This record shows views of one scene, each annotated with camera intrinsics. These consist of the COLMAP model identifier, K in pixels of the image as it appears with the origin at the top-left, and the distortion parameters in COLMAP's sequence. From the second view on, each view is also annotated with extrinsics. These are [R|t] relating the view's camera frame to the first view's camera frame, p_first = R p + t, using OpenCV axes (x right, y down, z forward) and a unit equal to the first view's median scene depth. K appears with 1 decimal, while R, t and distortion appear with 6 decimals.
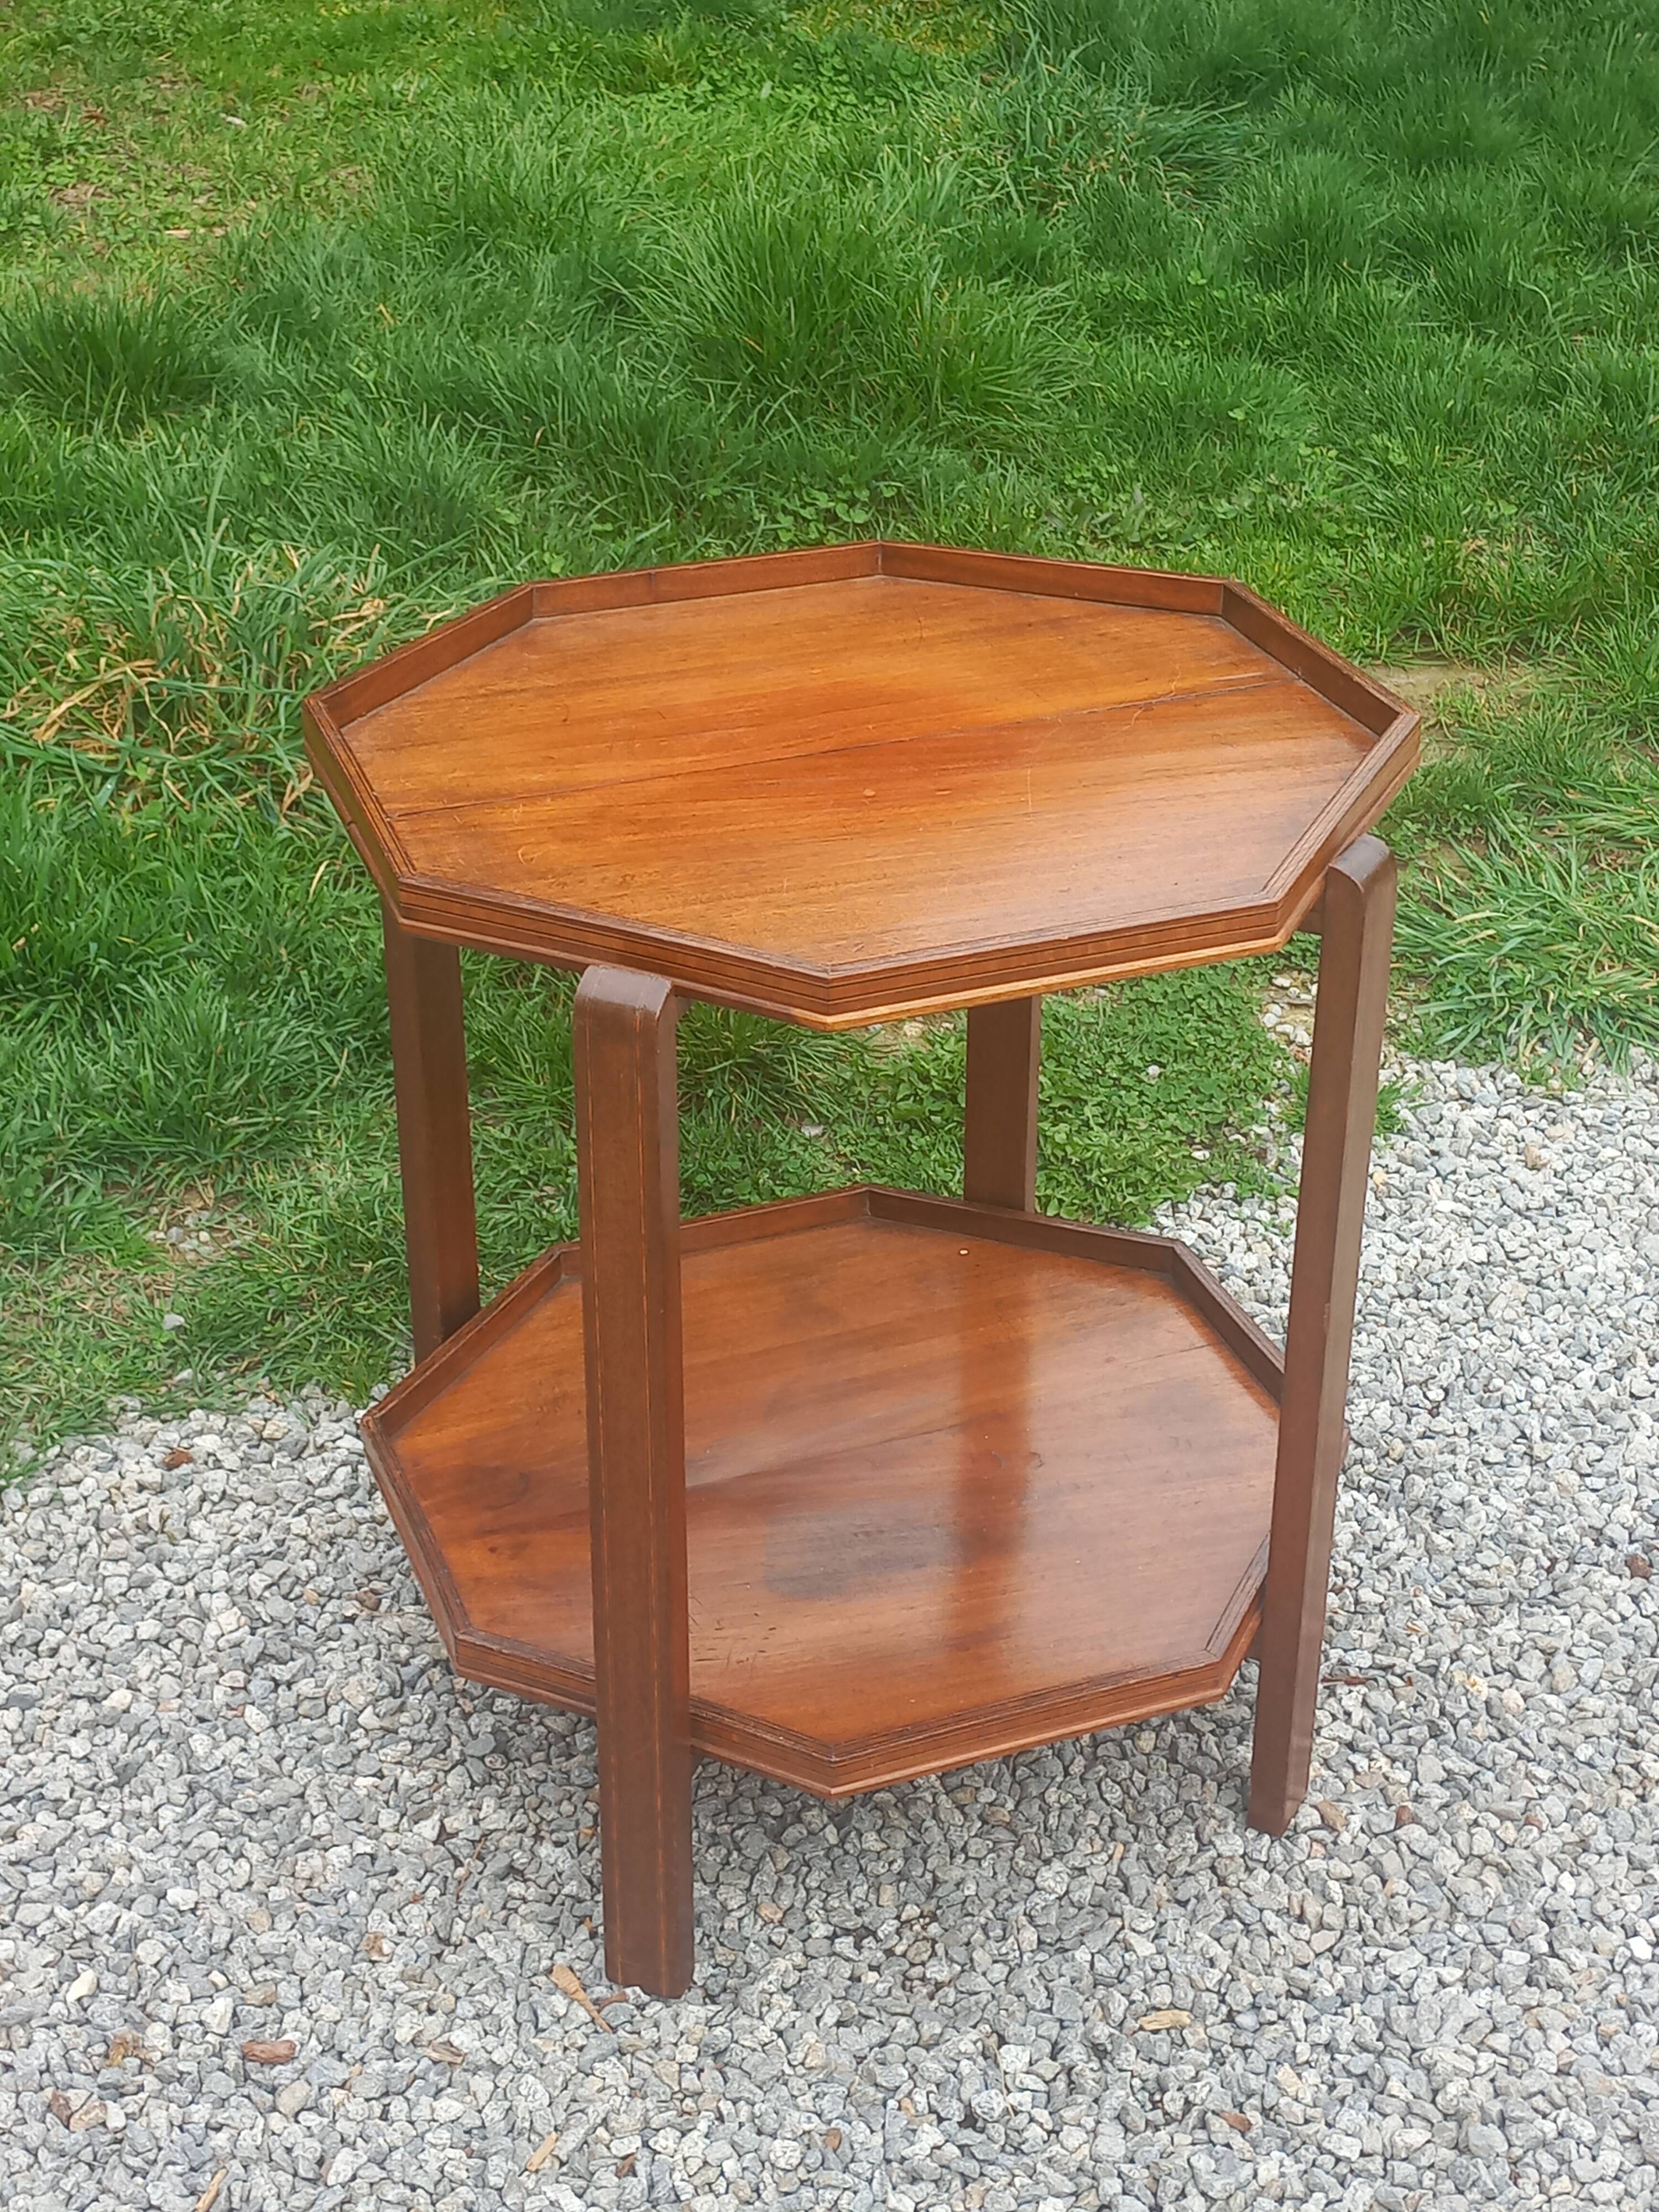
lens RADIAL K [[3180.5, 0, 811.6], [0, 3180.5, 1082.2], [0, 0, 1]] dist [0.079433, 0.000000]
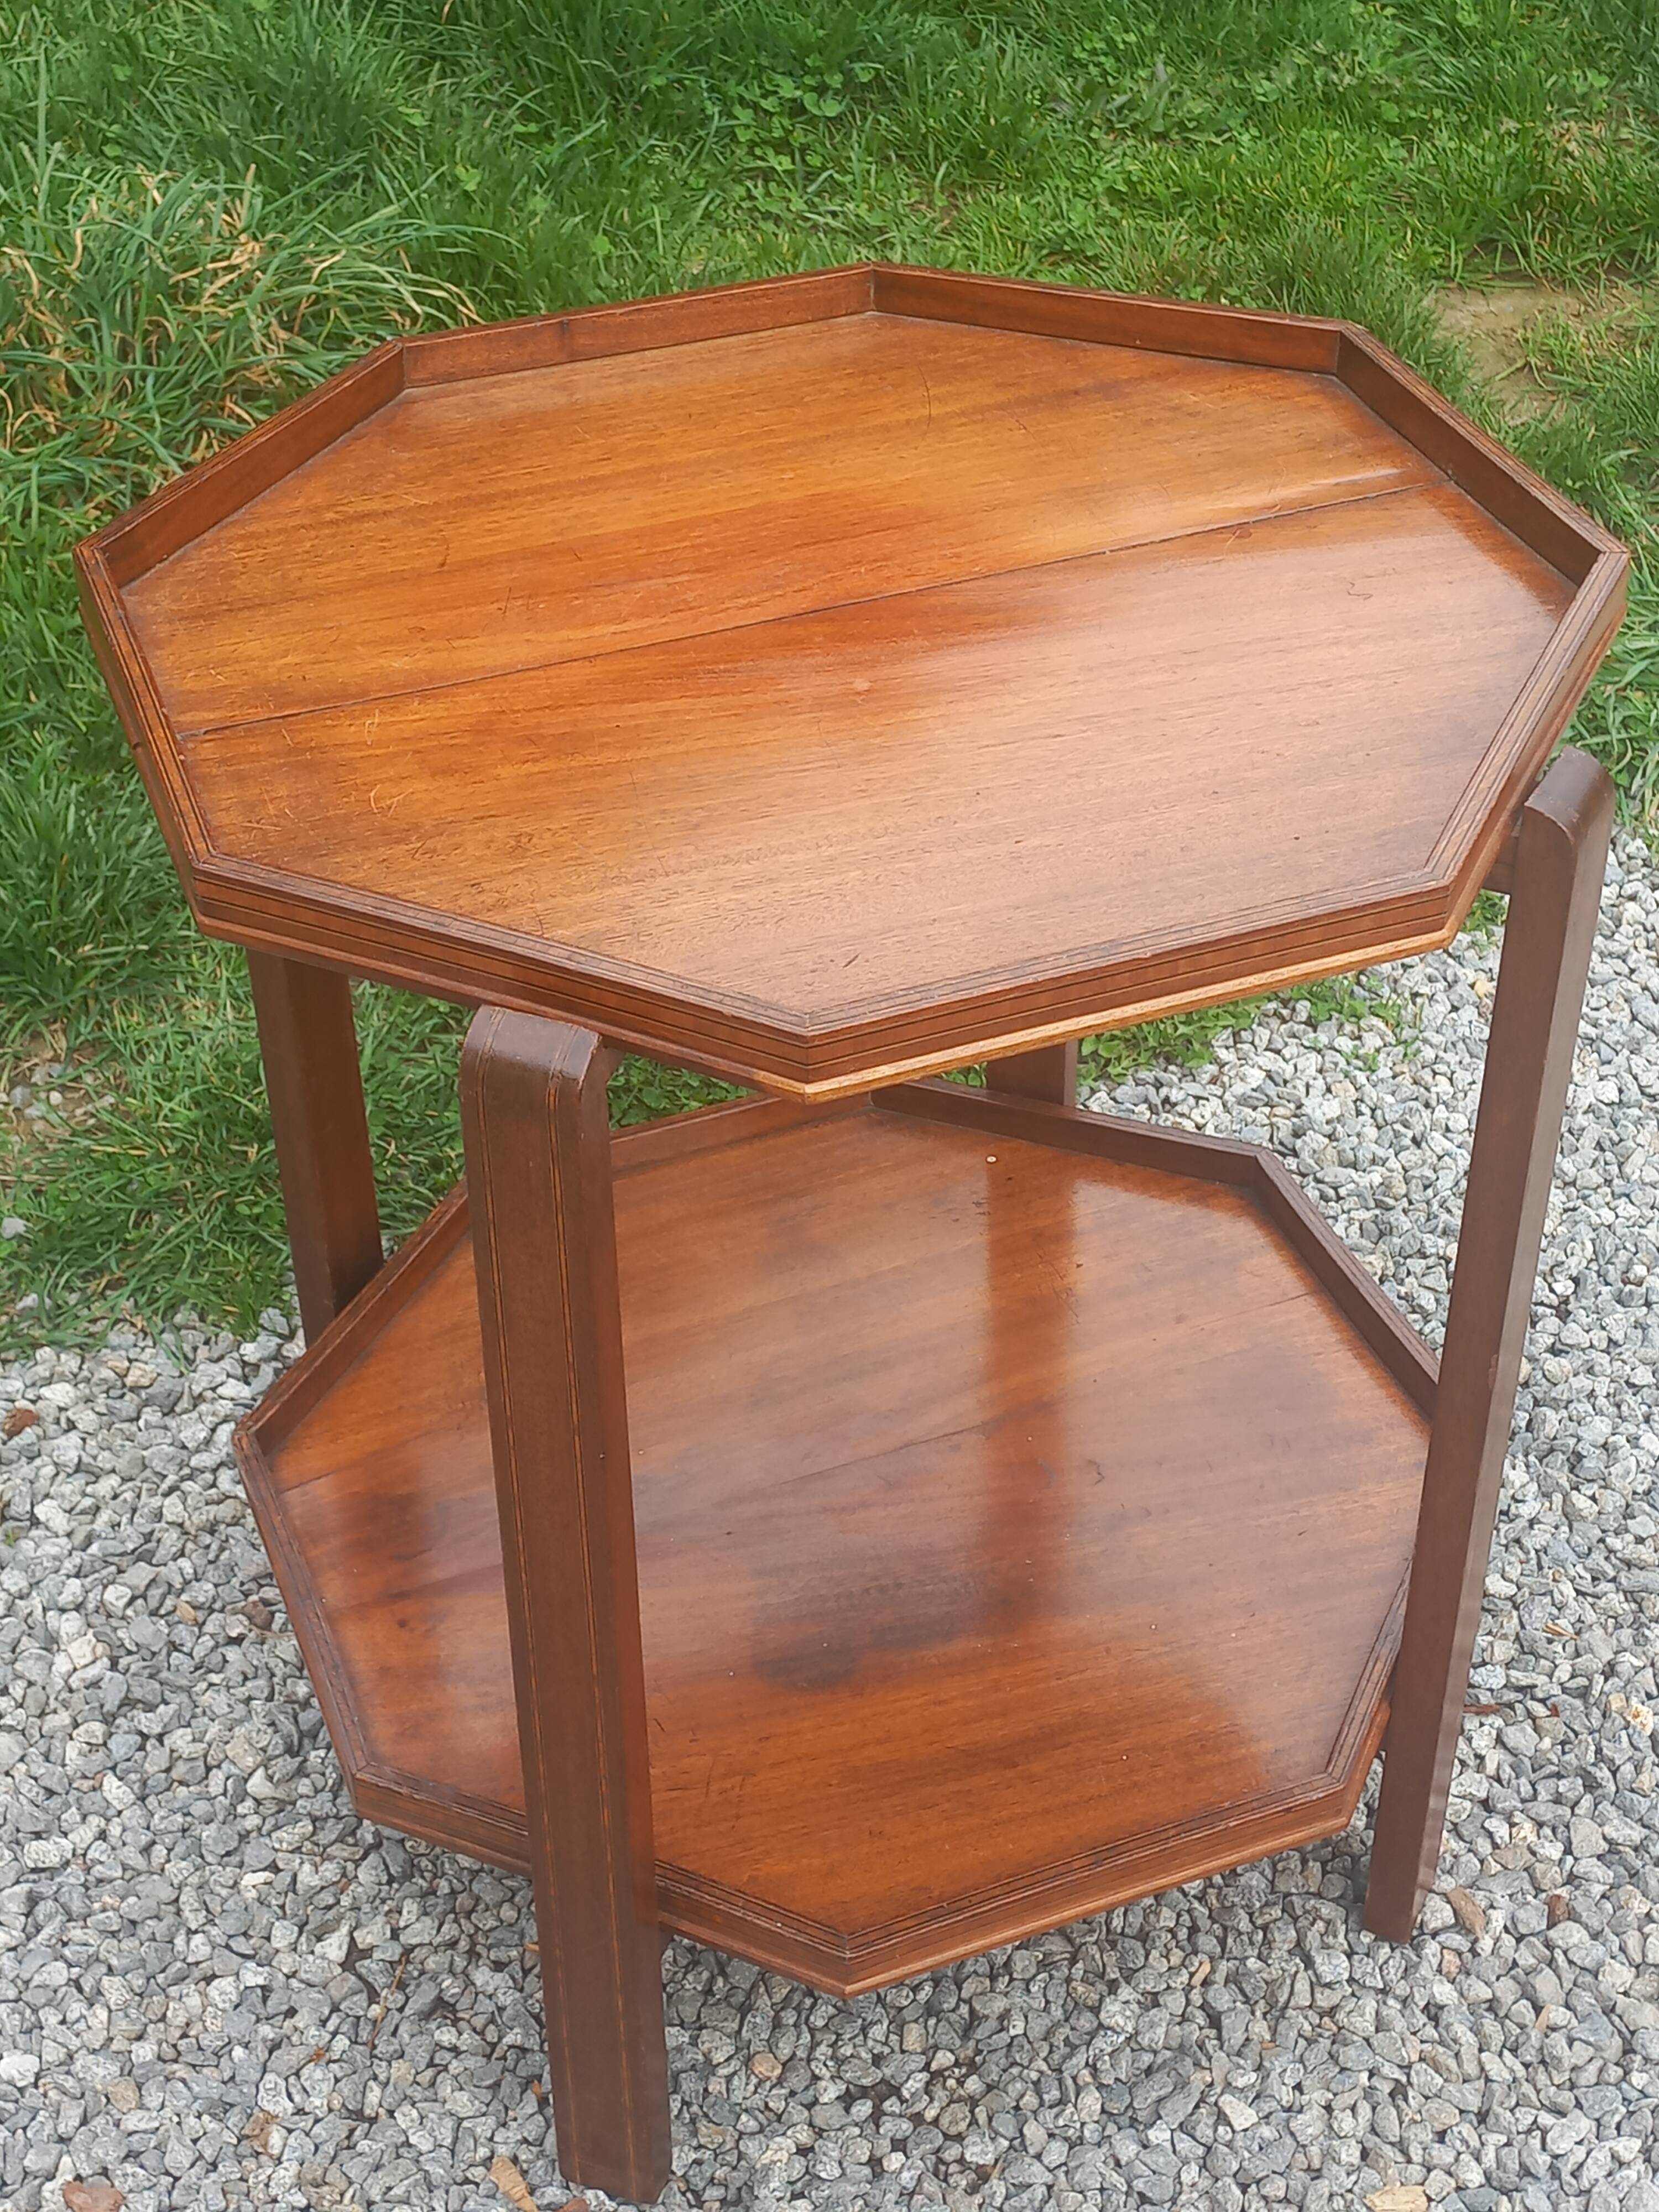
lens RADIAL K [[3180.5, 0, 817.7], [0, 3180.5, 1073.3], [0, 0, 1]] dist [0.079433, 0.000000]
pose [[0.999754, -0.020656, 0.008108, -0.001250], [0.019212, 0.988566, 0.149562, -0.086462], [-0.011105, -0.149370, 0.988719, 0.210308]]
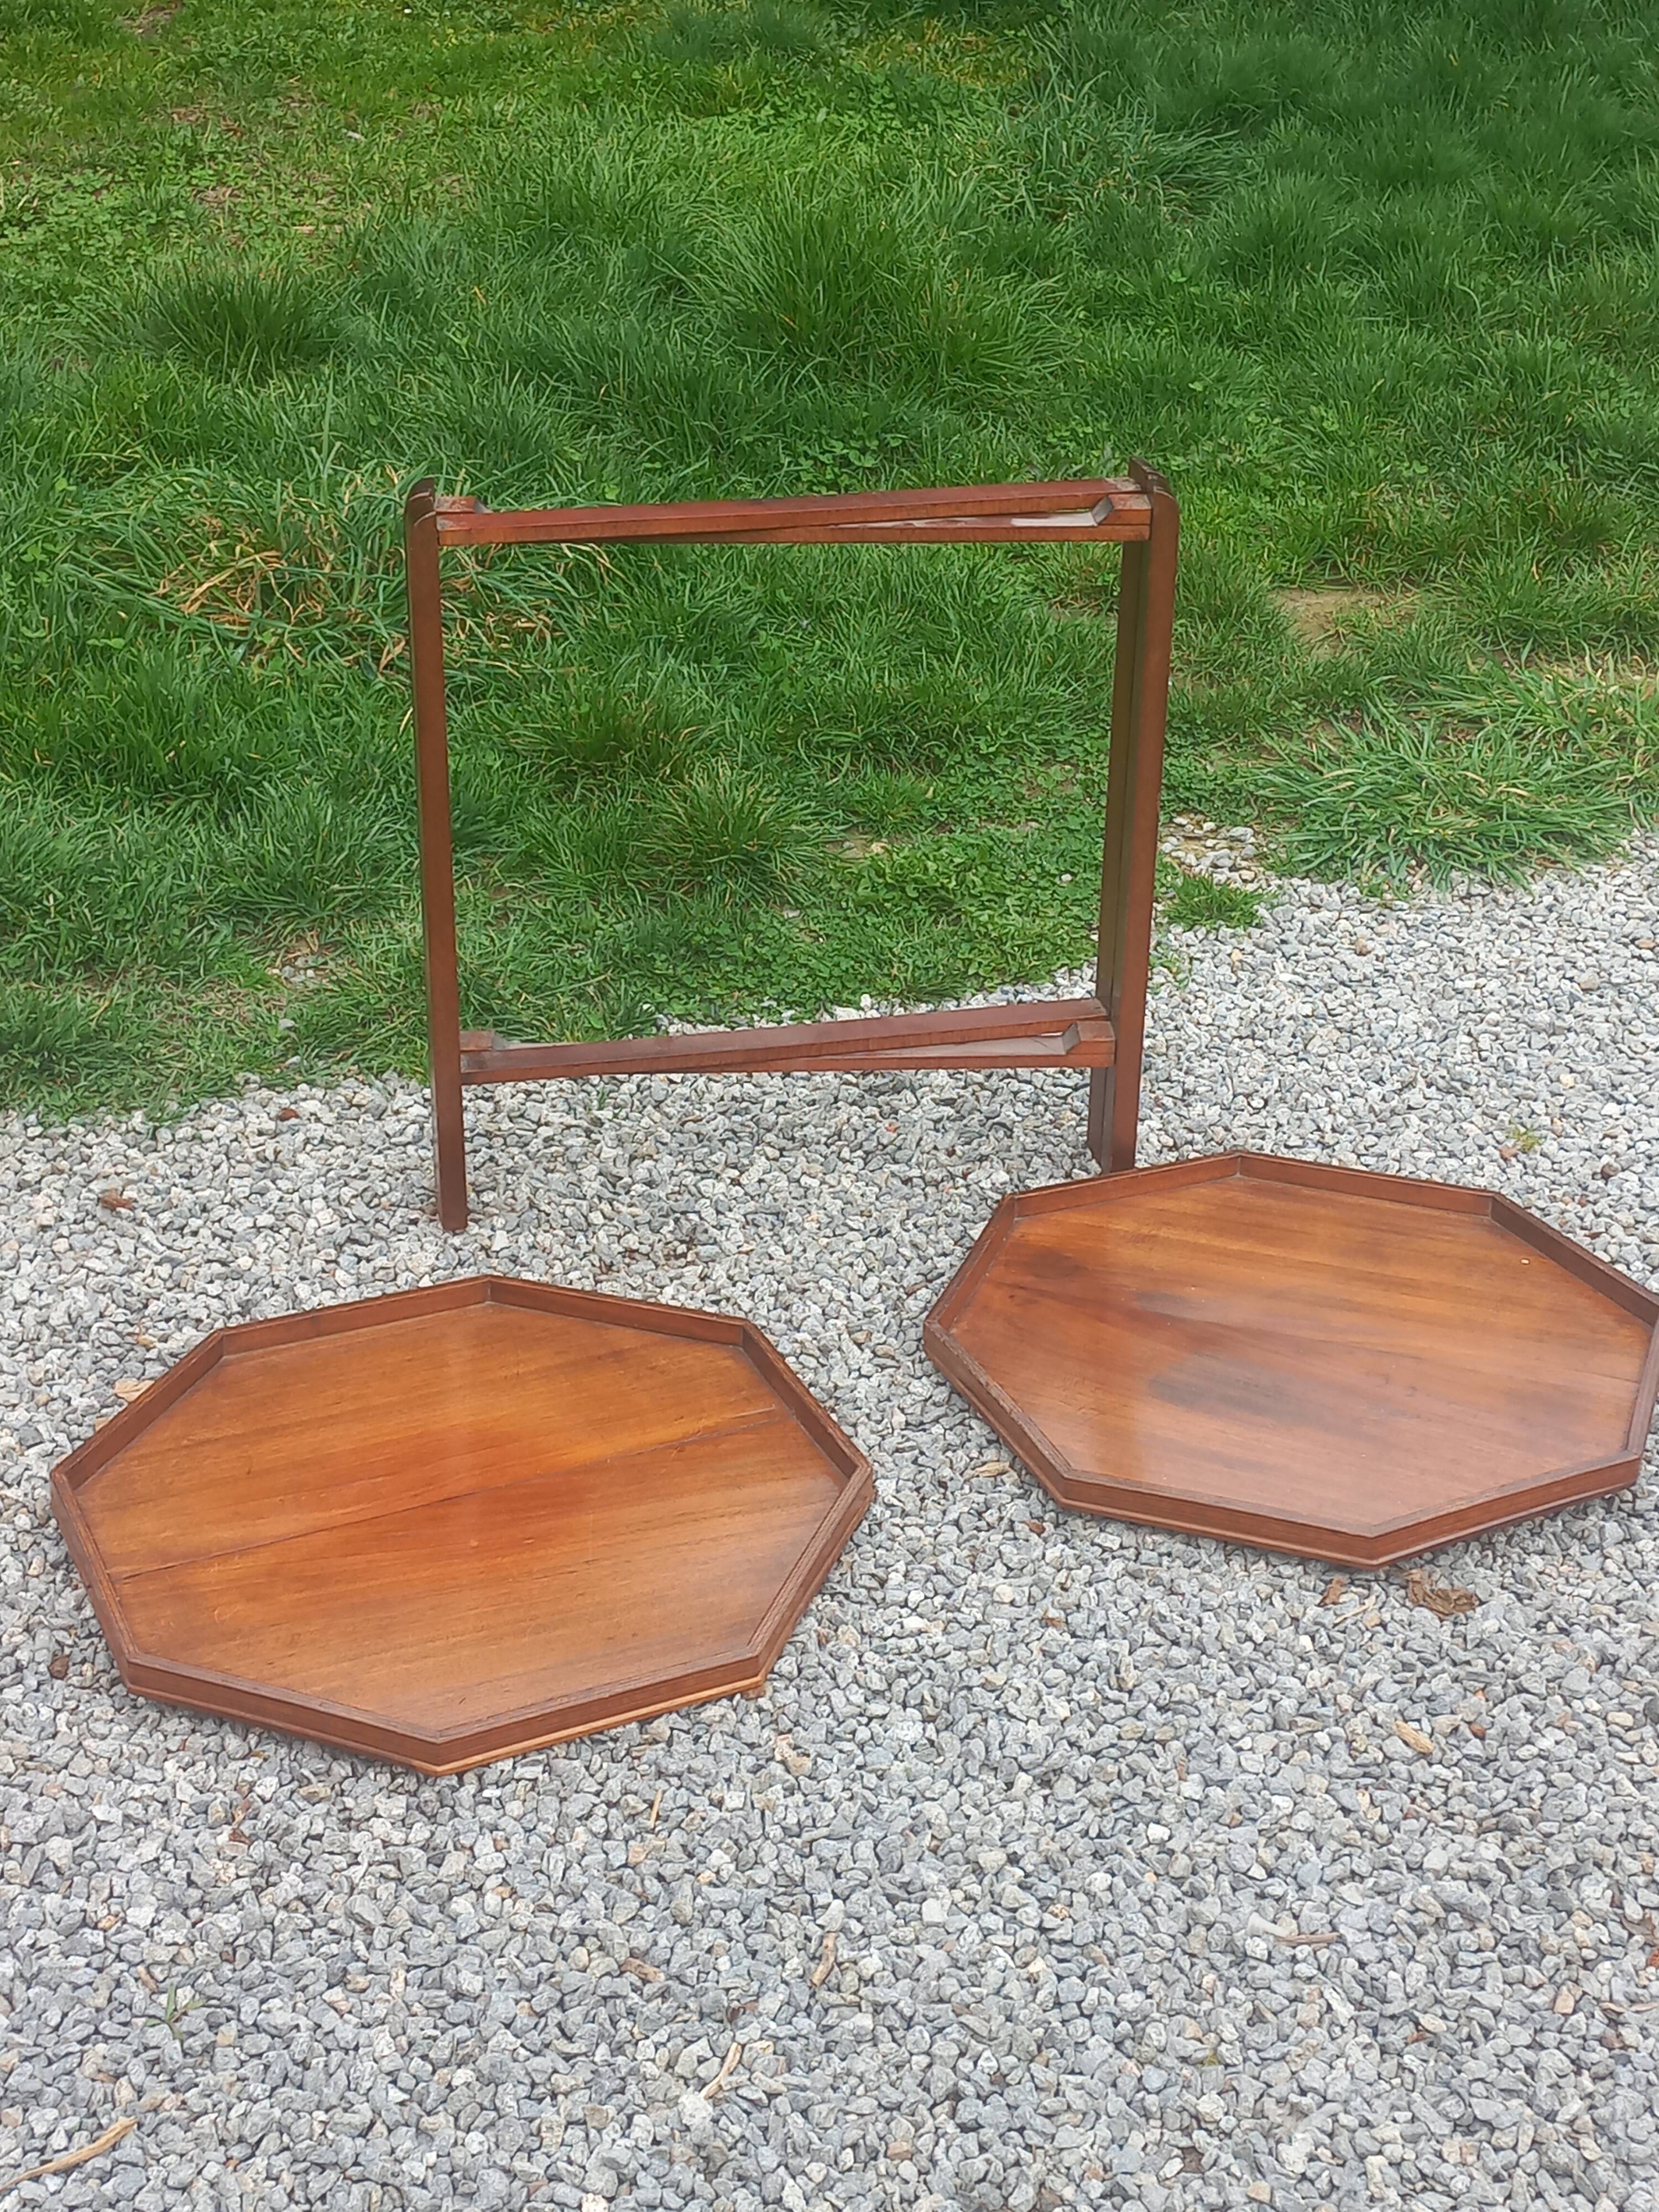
lens RADIAL K [[3180.5, 0, 798.3], [0, 3180.5, 1080.4], [0, 0, 1]] dist [0.079433, 0.000000]
pose [[0.999186, 0.025945, -0.030904, 0.052074], [-0.026419, 0.999538, -0.015044, 0.118552], [0.030499, 0.015848, 0.999409, -0.307321]]
